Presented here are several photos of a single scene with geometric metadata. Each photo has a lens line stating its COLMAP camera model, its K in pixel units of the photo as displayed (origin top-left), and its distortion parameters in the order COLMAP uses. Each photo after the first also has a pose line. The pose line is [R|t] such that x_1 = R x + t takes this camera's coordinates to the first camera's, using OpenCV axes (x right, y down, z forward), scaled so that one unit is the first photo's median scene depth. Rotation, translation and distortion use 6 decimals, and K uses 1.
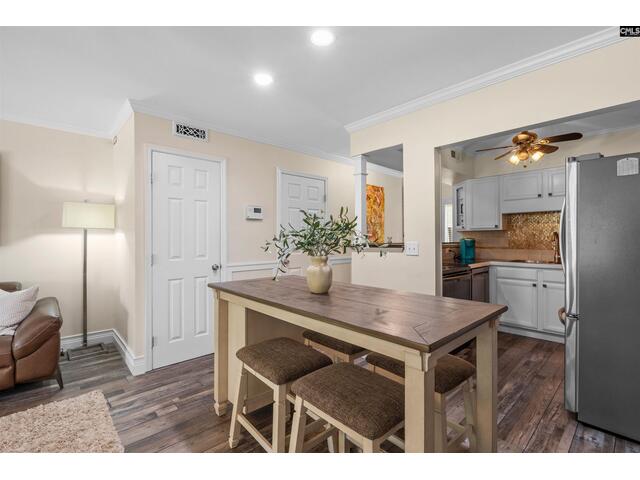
lens RADIAL K [[297.4, 0, 320.1], [0, 297.4, 237.5], [0, 0, 1]] dist [-0.004617, -0.000279]
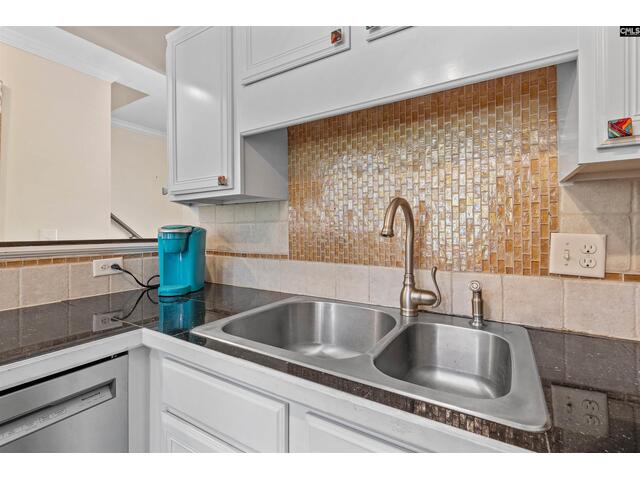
lens RADIAL K [[297.4, 0, 321.6], [0, 297.4, 229.1], [0, 0, 1]] dist [-0.004617, -0.000279]
pose [[0.963797, 0.001021, 0.266637, 0.609871], [-0.001216, 0.999999, 0.000567, 0.005928], [-0.266636, -0.000871, 0.963797, 0.715172]]
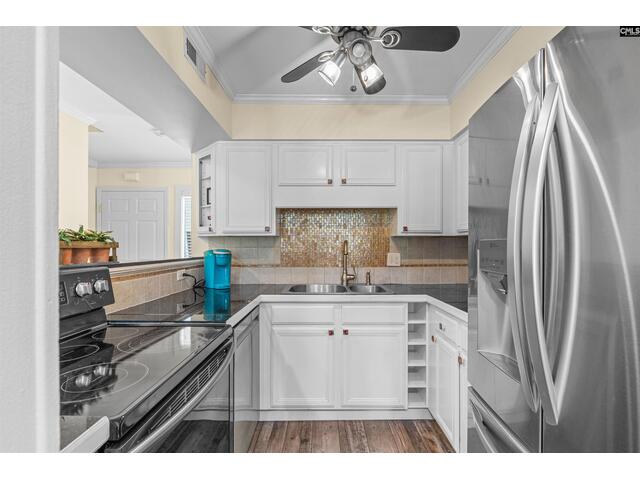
lens RADIAL K [[297.4, 0, 320.9], [0, 297.4, 242.9], [0, 0, 1]] dist [-0.004617, -0.000279]
pose [[0.681976, 0.007515, 0.731336, 0.248189], [-0.005215, 0.999972, -0.005413, -0.008839], [-0.731356, -0.000123, 0.681996, 0.537903]]
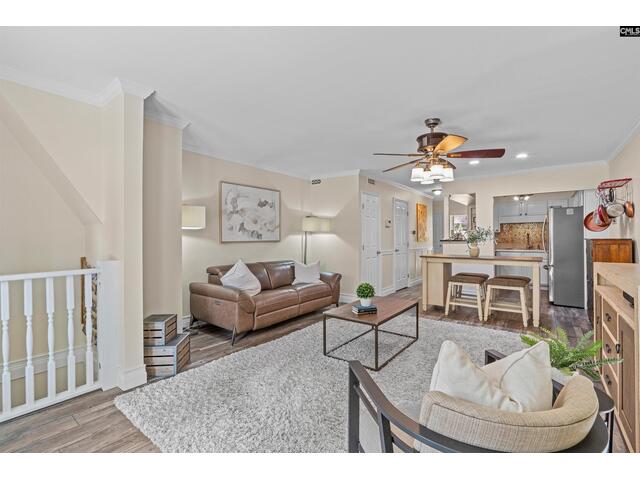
lens RADIAL K [[297.4, 0, 318.1], [0, 297.4, 238.7], [0, 0, 1]] dist [-0.004617, -0.000279]
pose [[0.986078, -0.001592, 0.166276, -0.784612], [0.000738, 0.999986, 0.005198, 0.002903], [-0.166282, -0.005003, 0.986066, -0.607052]]
